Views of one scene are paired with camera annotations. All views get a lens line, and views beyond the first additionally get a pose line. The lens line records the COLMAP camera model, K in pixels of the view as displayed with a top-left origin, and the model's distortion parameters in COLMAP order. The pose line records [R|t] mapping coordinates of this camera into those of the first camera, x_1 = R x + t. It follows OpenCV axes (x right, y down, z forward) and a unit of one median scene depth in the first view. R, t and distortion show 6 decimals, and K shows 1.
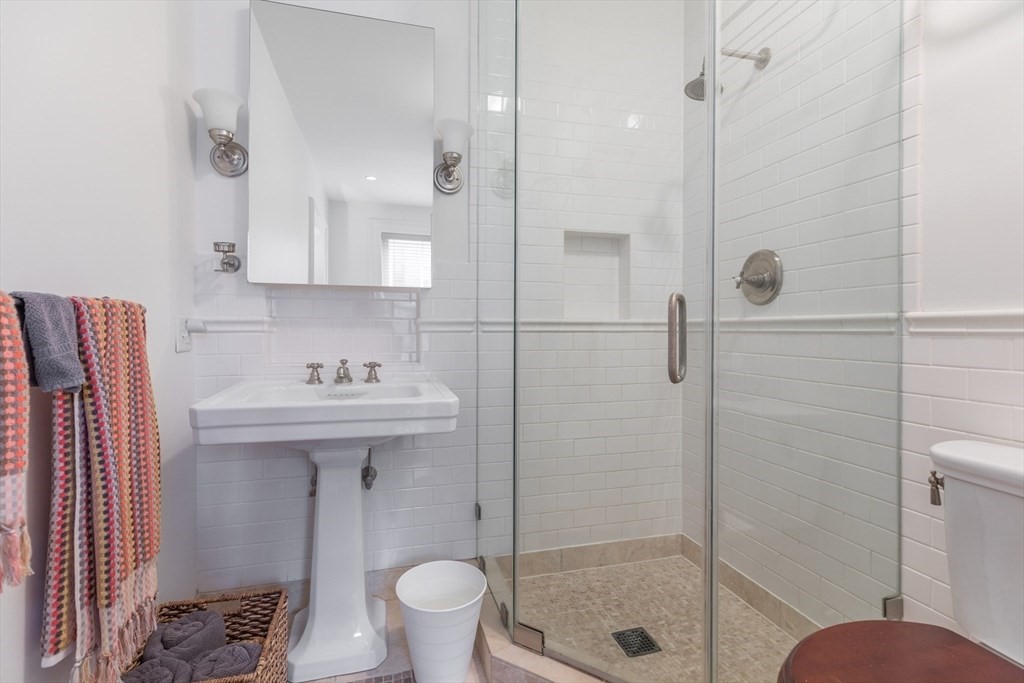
lens RADIAL K [[471.3, 0, 508.3], [0, 471.3, 325.4], [0, 0, 1]] dist [0.002512, 0.000260]
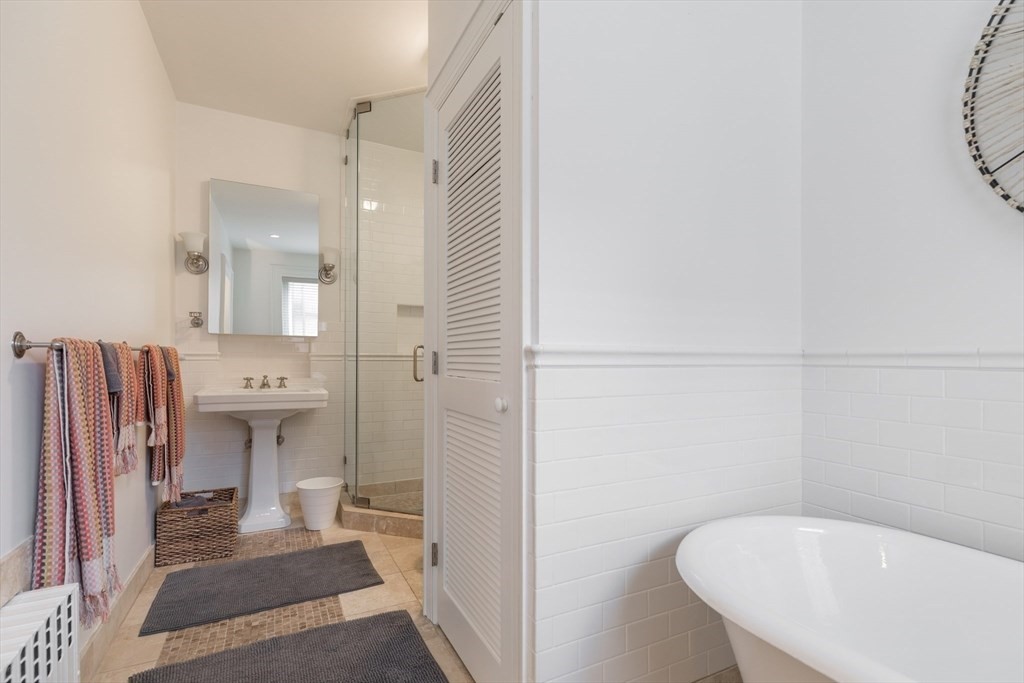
lens RADIAL K [[466.6, 0, 522.4], [0, 466.6, 358.3], [0, 0, 1]] dist [0.001779, 0.000219]
pose [[0.976049, 0.002649, 0.217533, 0.238121], [-0.004006, 0.999975, 0.005798, -0.009084], [-0.217512, -0.006531, 0.976036, -1.015443]]
